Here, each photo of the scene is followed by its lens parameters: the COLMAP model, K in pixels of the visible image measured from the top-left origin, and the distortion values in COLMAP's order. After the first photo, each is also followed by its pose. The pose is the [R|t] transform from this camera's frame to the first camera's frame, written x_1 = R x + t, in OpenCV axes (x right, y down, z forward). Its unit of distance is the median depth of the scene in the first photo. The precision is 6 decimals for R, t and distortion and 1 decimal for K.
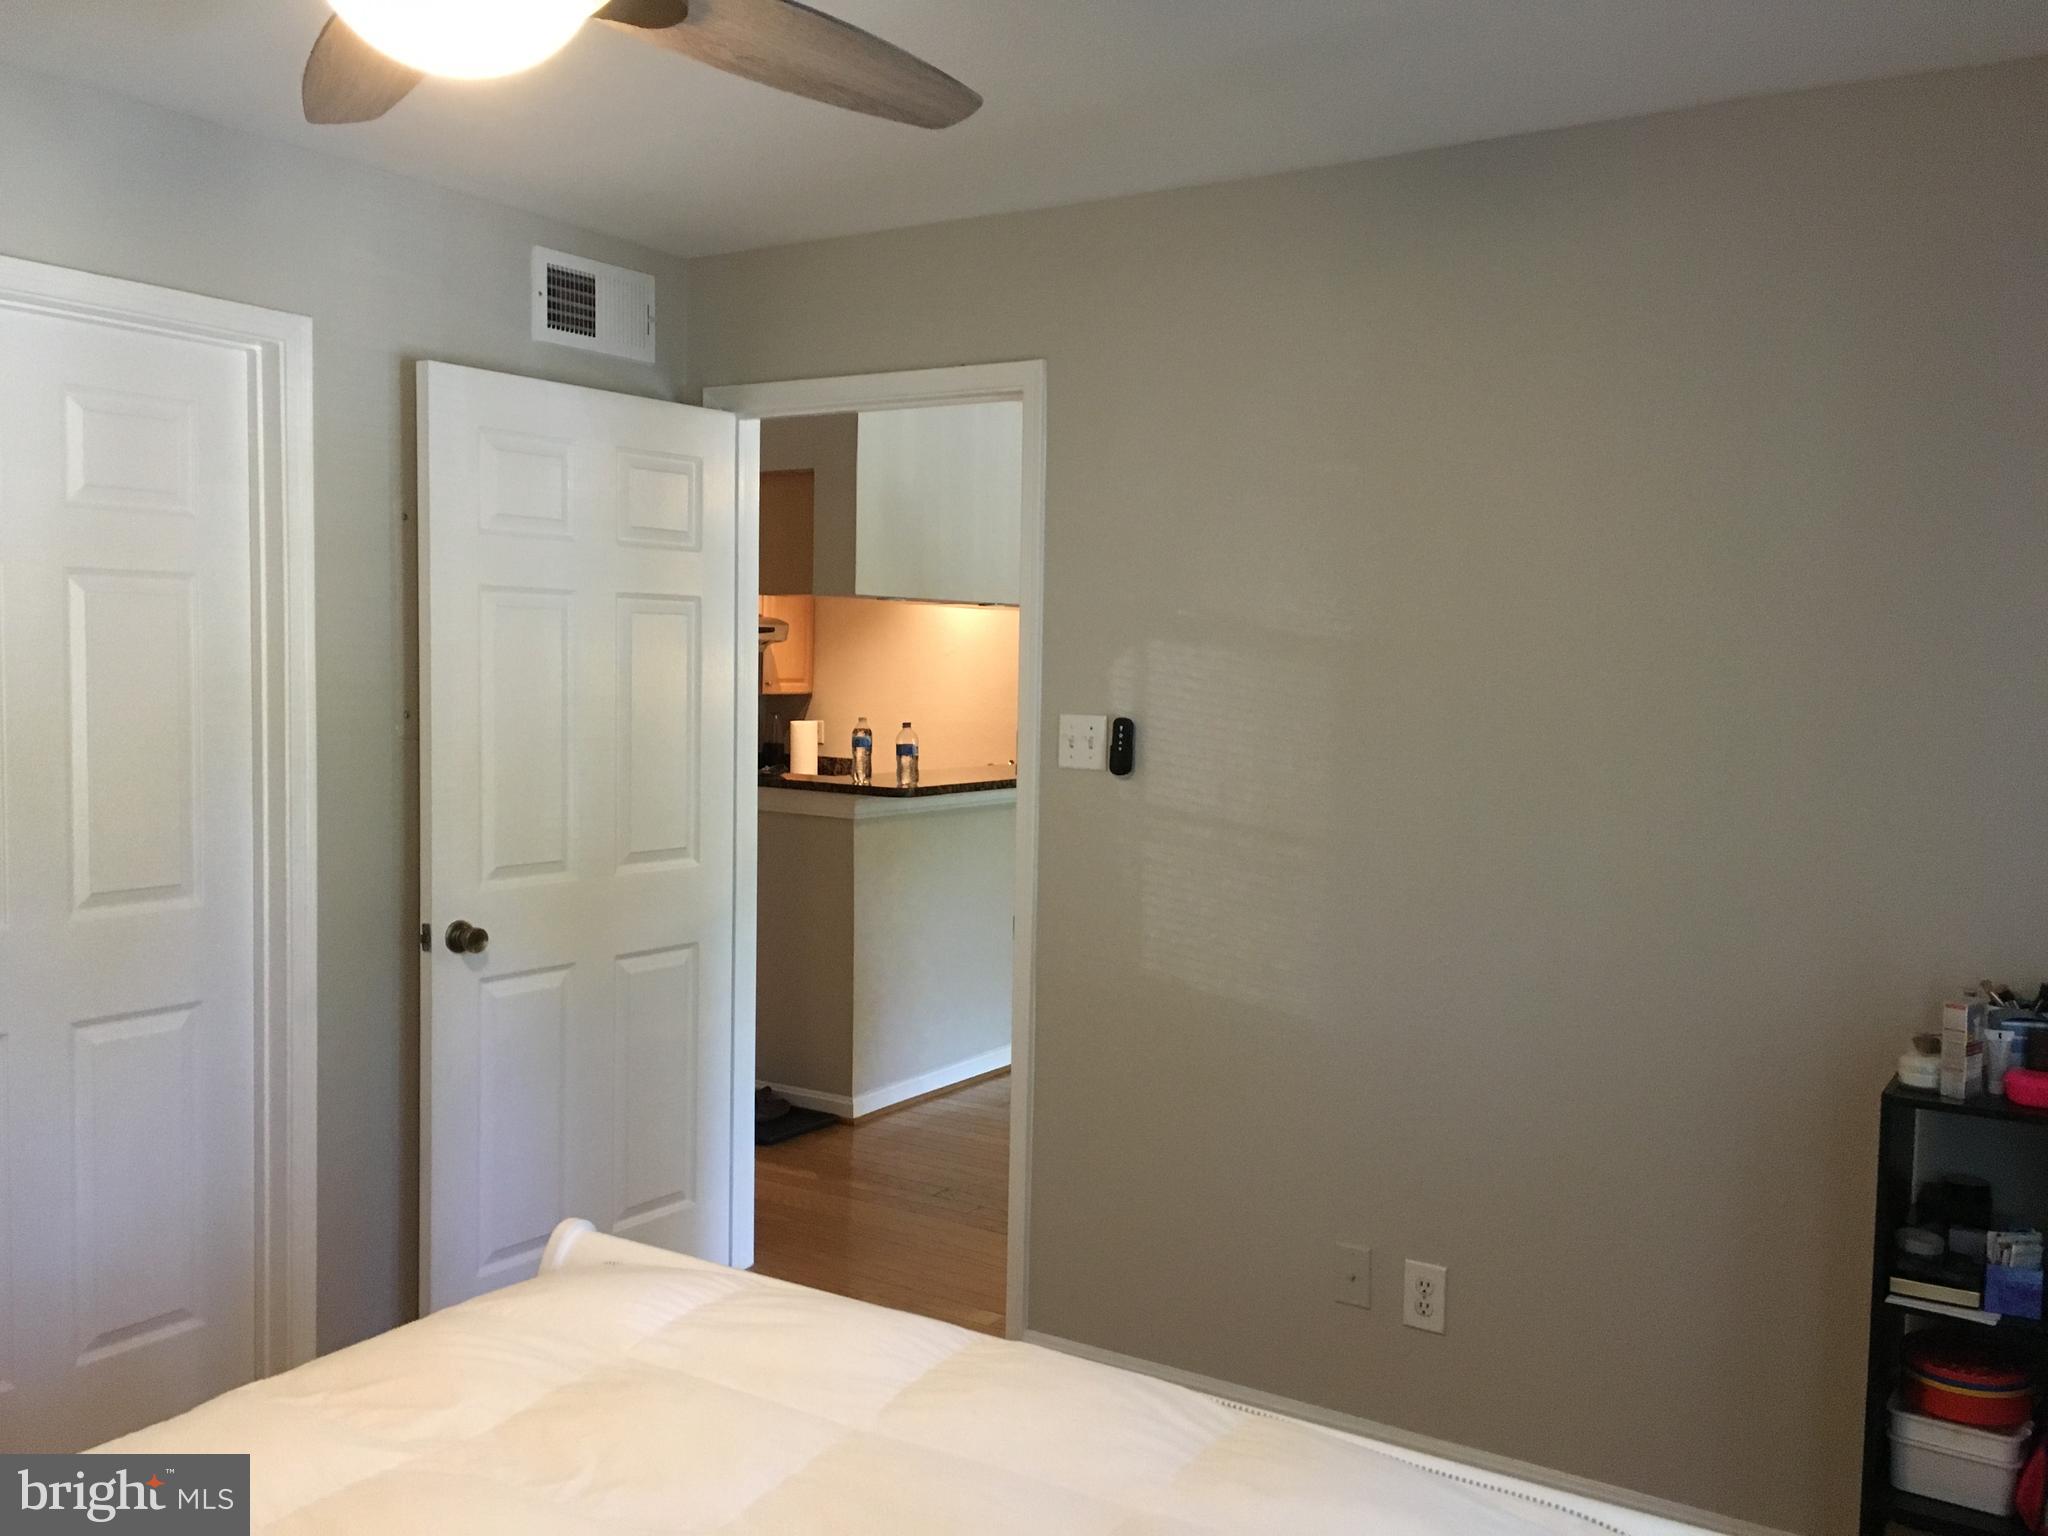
lens RADIAL K [[1741.2, 0, 1017.6], [0, 1741.2, 769.0], [0, 0, 1]] dist [0.080327, -0.107791]
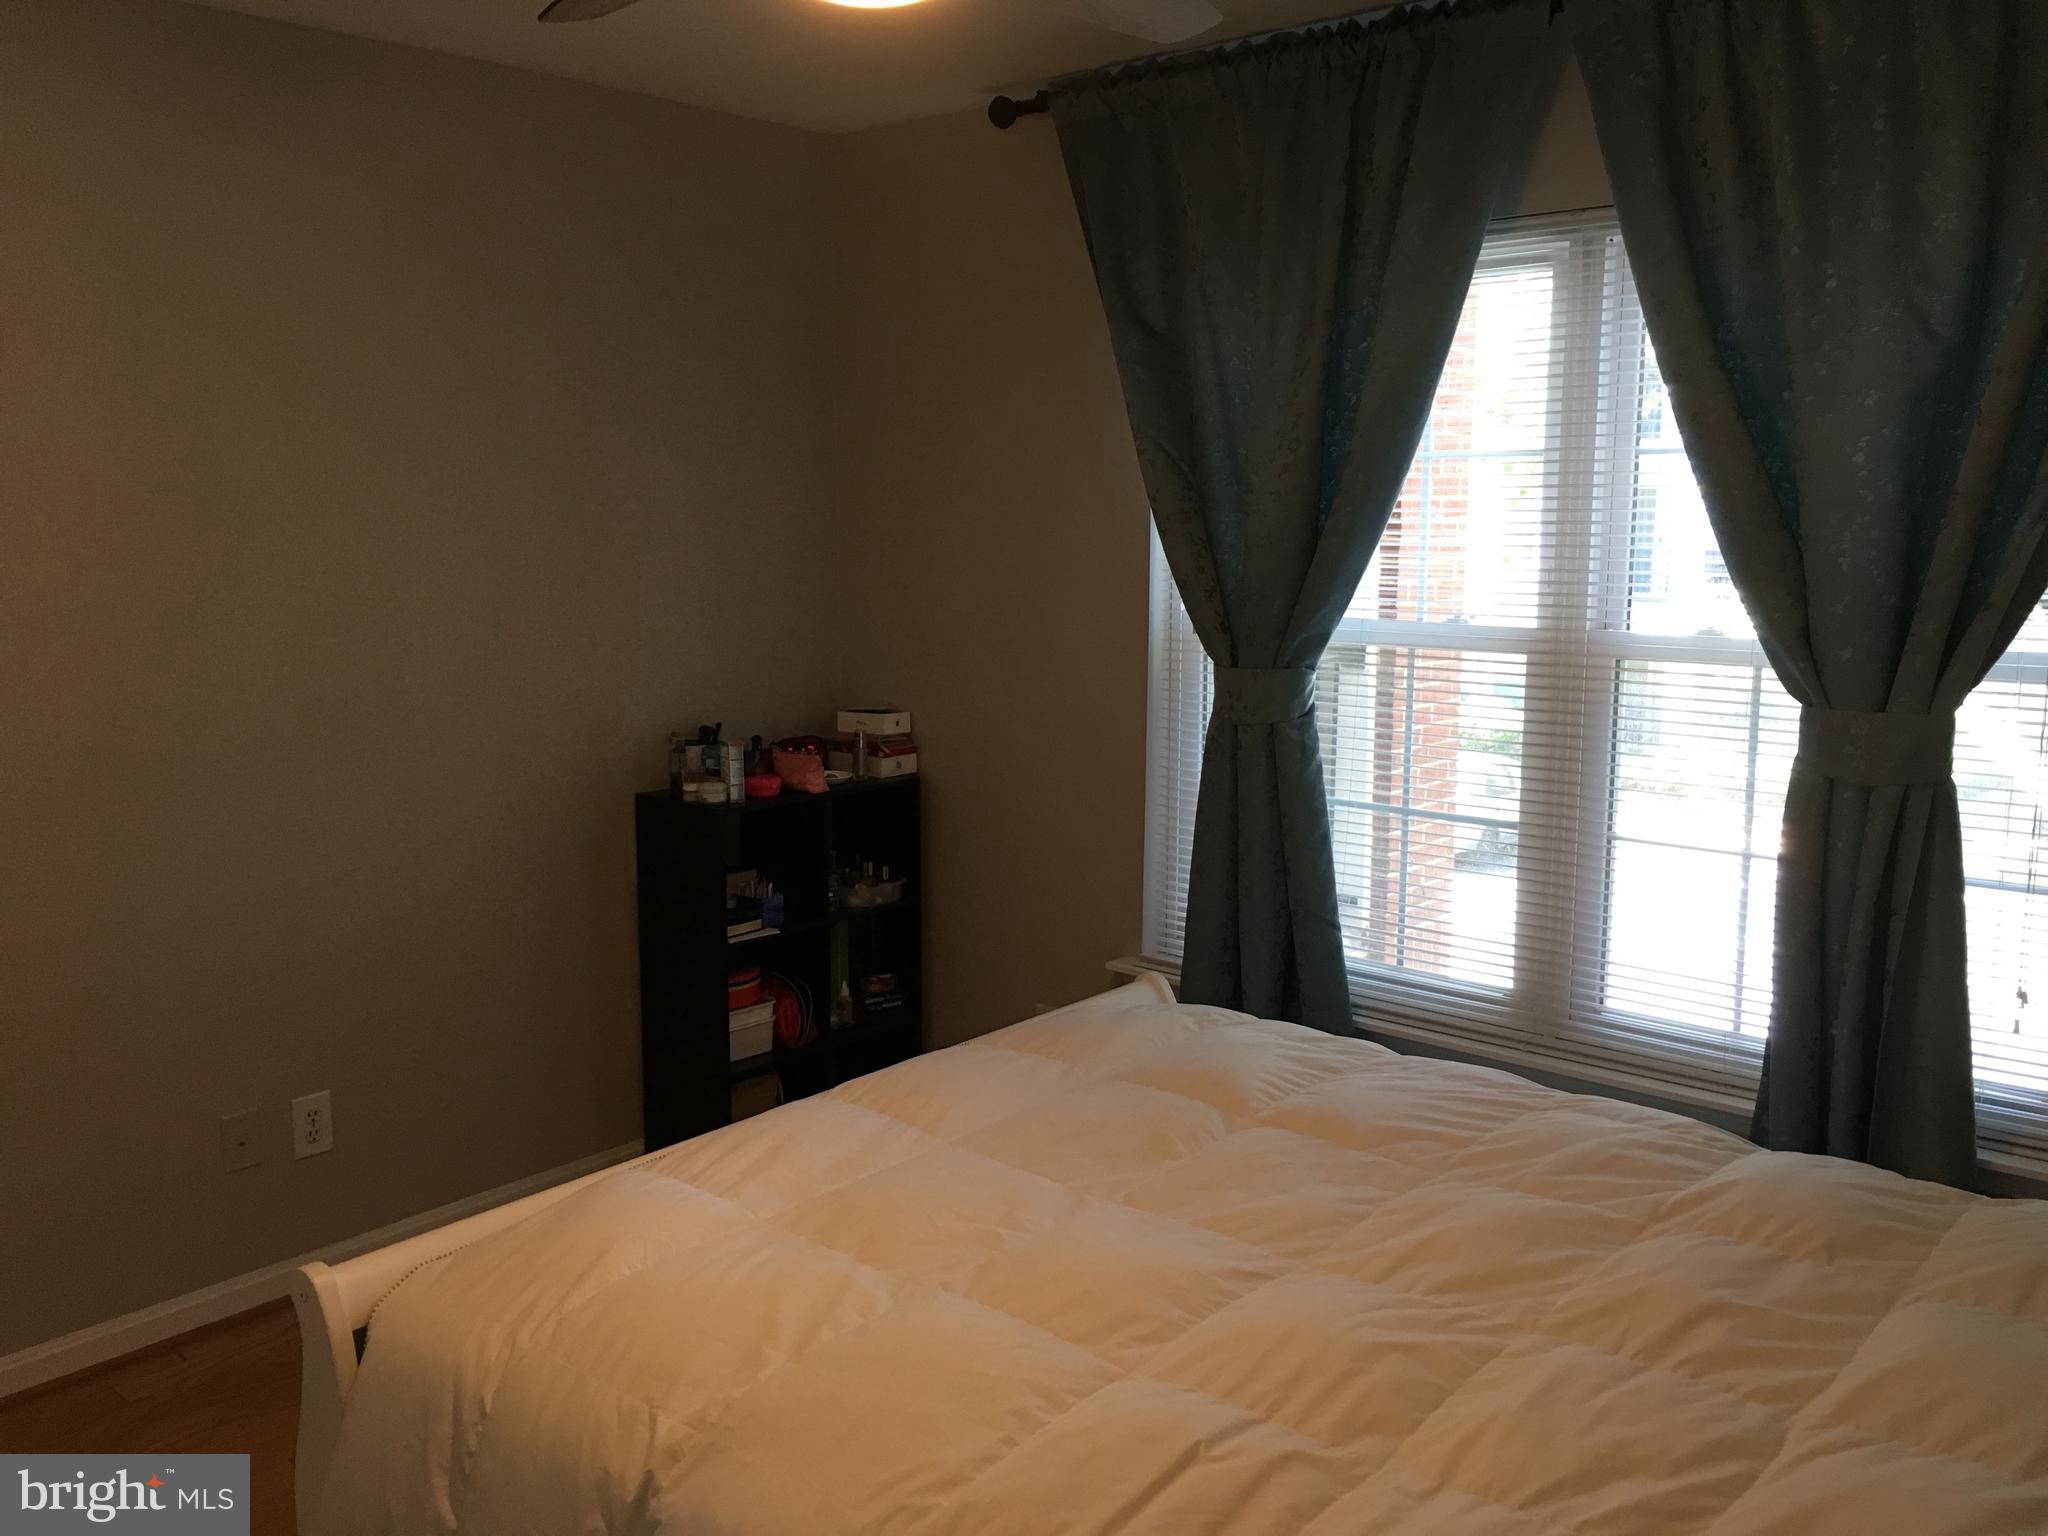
lens RADIAL K [[1741.2, 0, 1019.4], [0, 1741.2, 766.0], [0, 0, 1]] dist [0.080327, -0.107791]
pose [[0.120491, -0.164904, 0.978922, -0.820539], [0.061750, 0.985442, 0.158402, -0.065670], [-0.990792, 0.041362, 0.128919, 0.479889]]
